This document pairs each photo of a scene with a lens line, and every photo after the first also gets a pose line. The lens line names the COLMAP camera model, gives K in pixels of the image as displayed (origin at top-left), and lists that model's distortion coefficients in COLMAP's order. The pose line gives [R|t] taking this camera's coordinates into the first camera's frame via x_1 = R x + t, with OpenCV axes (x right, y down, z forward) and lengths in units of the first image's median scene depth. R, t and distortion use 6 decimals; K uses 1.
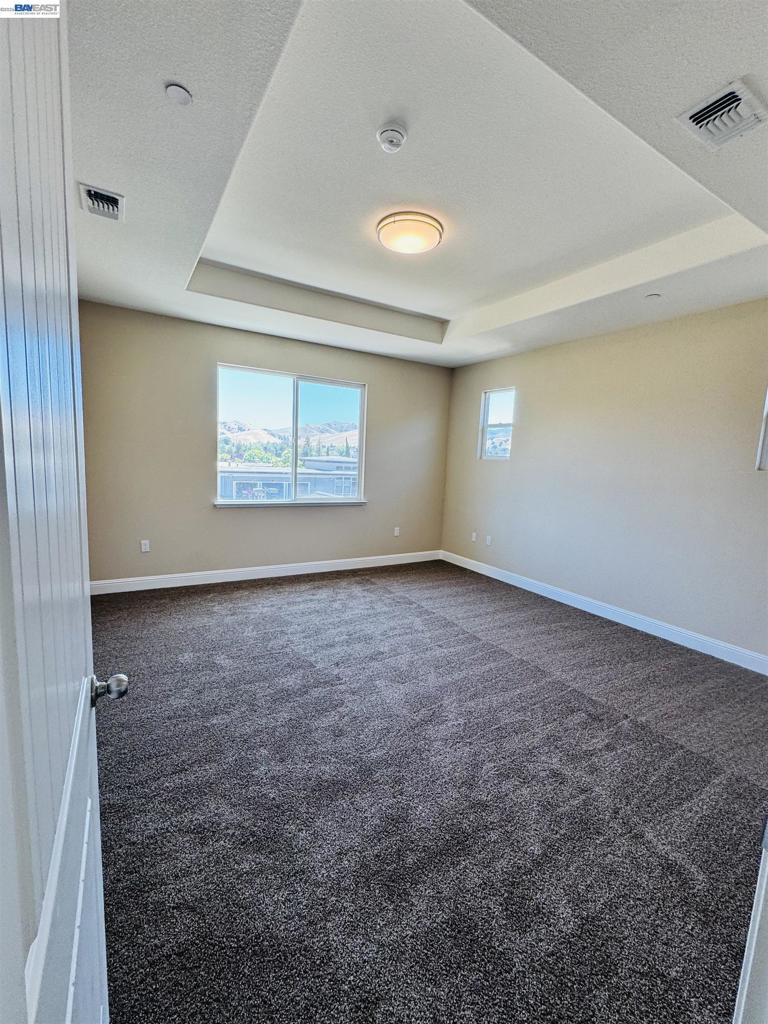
lens RADIAL K [[436.2, 0, 384.0], [0, 436.2, 512.0], [0, 0, 1]] dist [-0.003458, 0.000375]
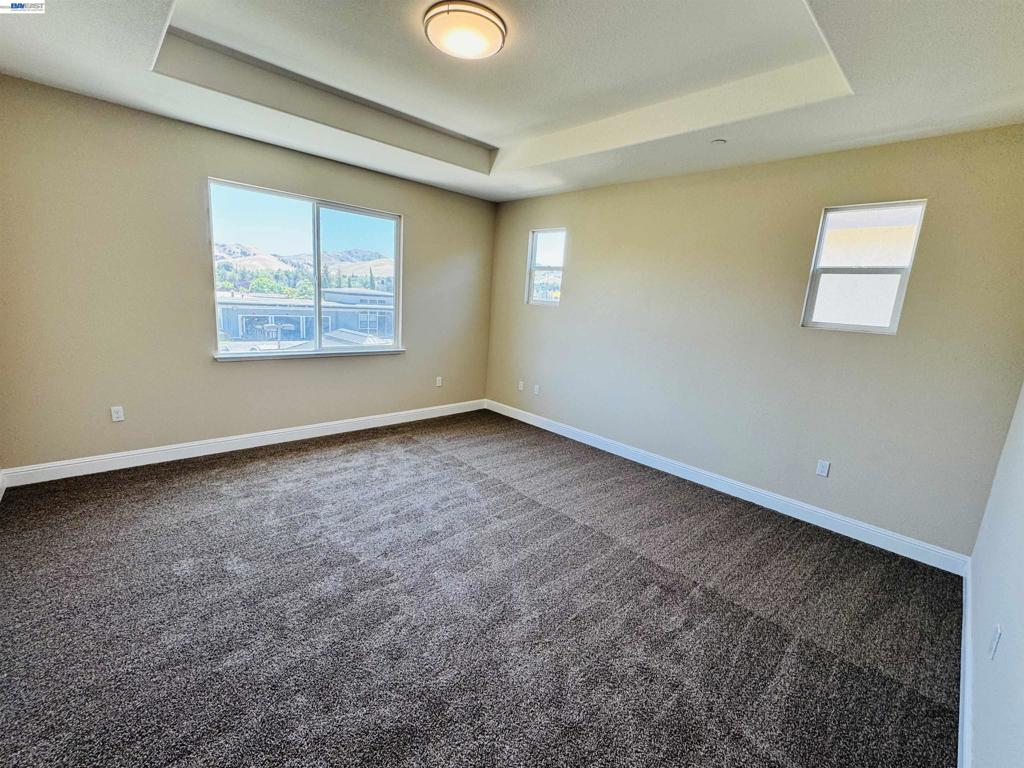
lens RADIAL K [[436.2, 0, 510.6], [0, 436.2, 381.3], [0, 0, 1]] dist [-0.003458, 0.000375]
pose [[0.975687, -0.023393, 0.217916, -0.040049], [0.005837, 0.996708, 0.080859, -0.049482], [-0.219090, -0.077621, 0.972612, 0.123006]]
